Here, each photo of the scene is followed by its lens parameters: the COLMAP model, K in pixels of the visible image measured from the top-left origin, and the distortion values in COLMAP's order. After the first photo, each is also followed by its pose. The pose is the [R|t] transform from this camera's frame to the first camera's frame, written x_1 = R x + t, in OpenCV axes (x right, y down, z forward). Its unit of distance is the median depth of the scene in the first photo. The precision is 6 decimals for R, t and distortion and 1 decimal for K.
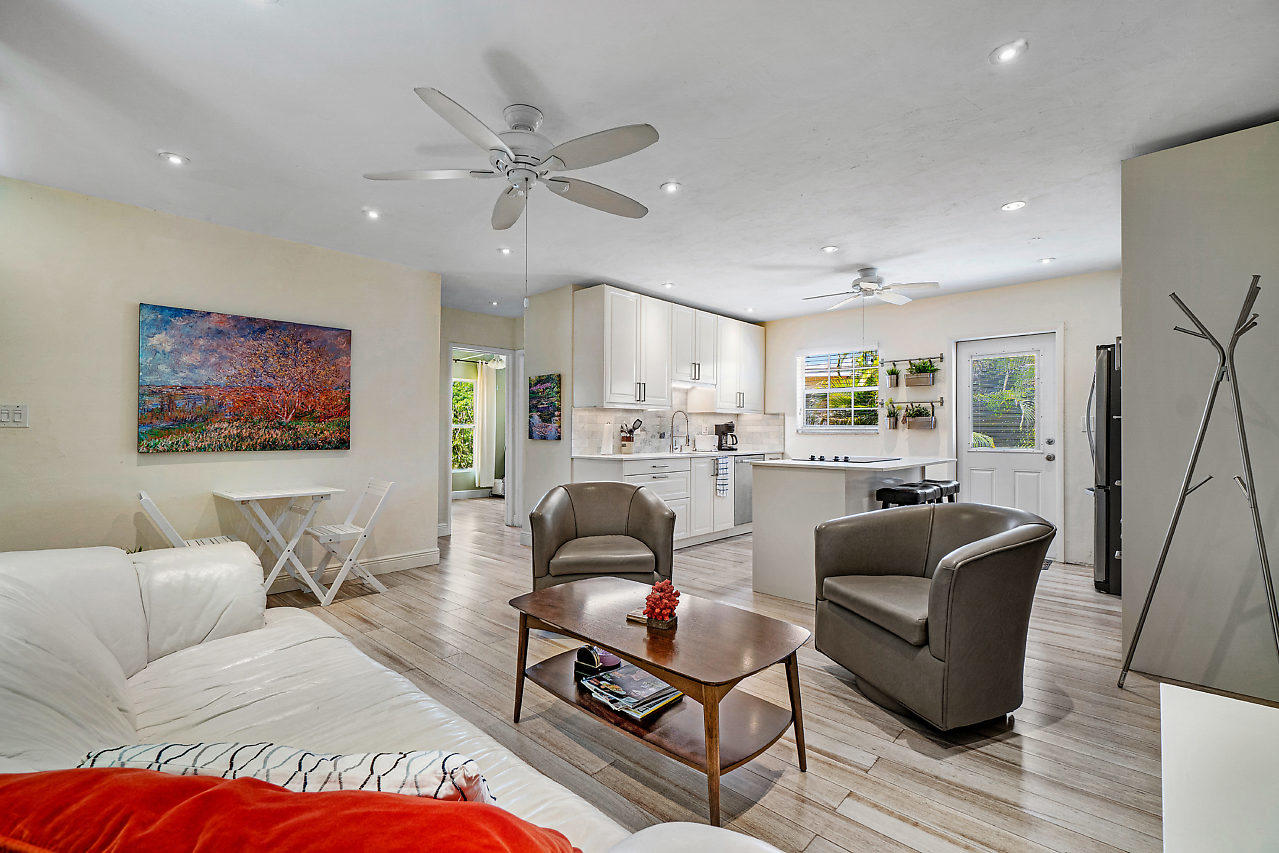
lens RADIAL K [[553.1, 0, 645.0], [0, 553.1, 428.7], [0, 0, 1]] dist [-0.001927, -0.000278]
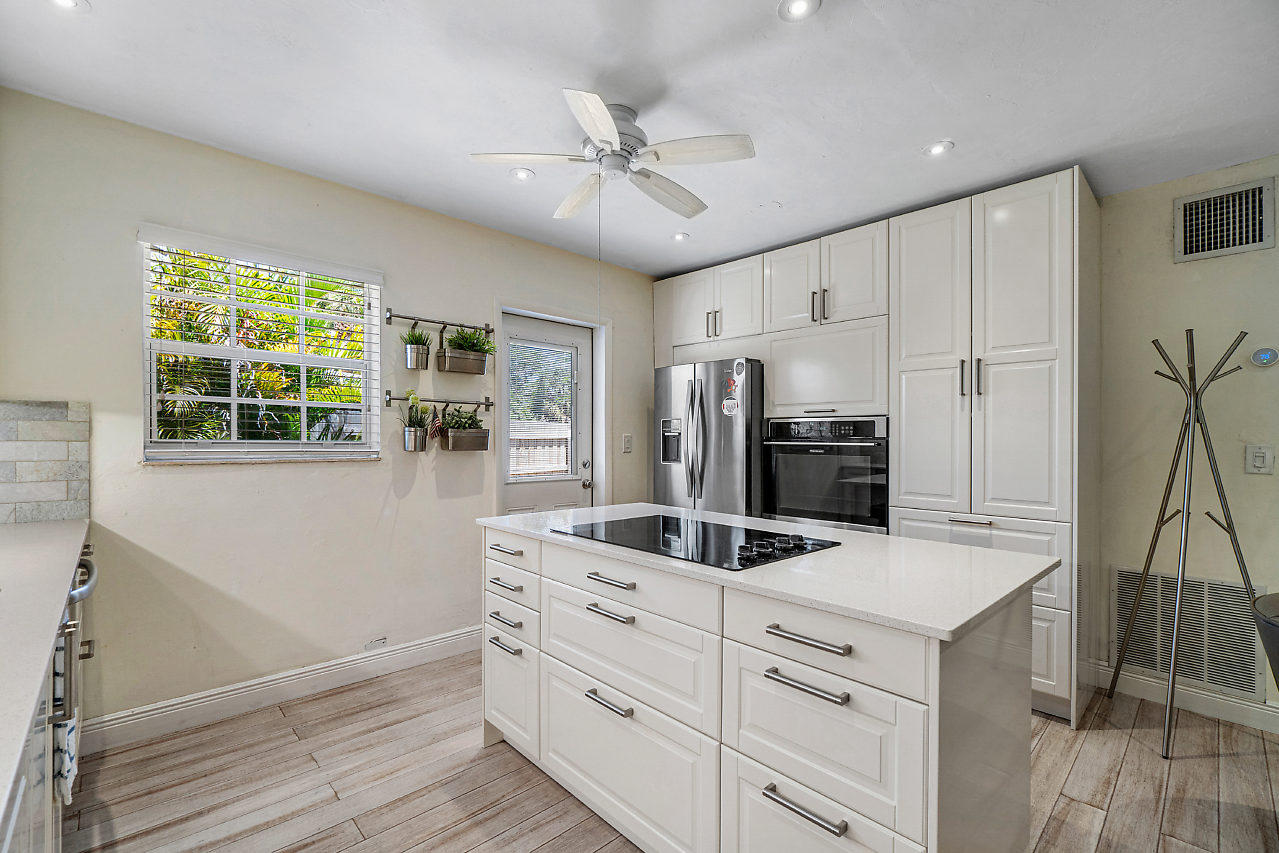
lens RADIAL K [[553.0, 0, 612.7], [0, 553.0, 440.5], [0, 0, 1]] dist [-0.002727, -0.000331]
pose [[0.097445, -0.004854, 0.995229, -0.050935], [-0.016701, 0.999839, 0.006511, -0.017392], [-0.995101, -0.017256, 0.097349, 0.883124]]
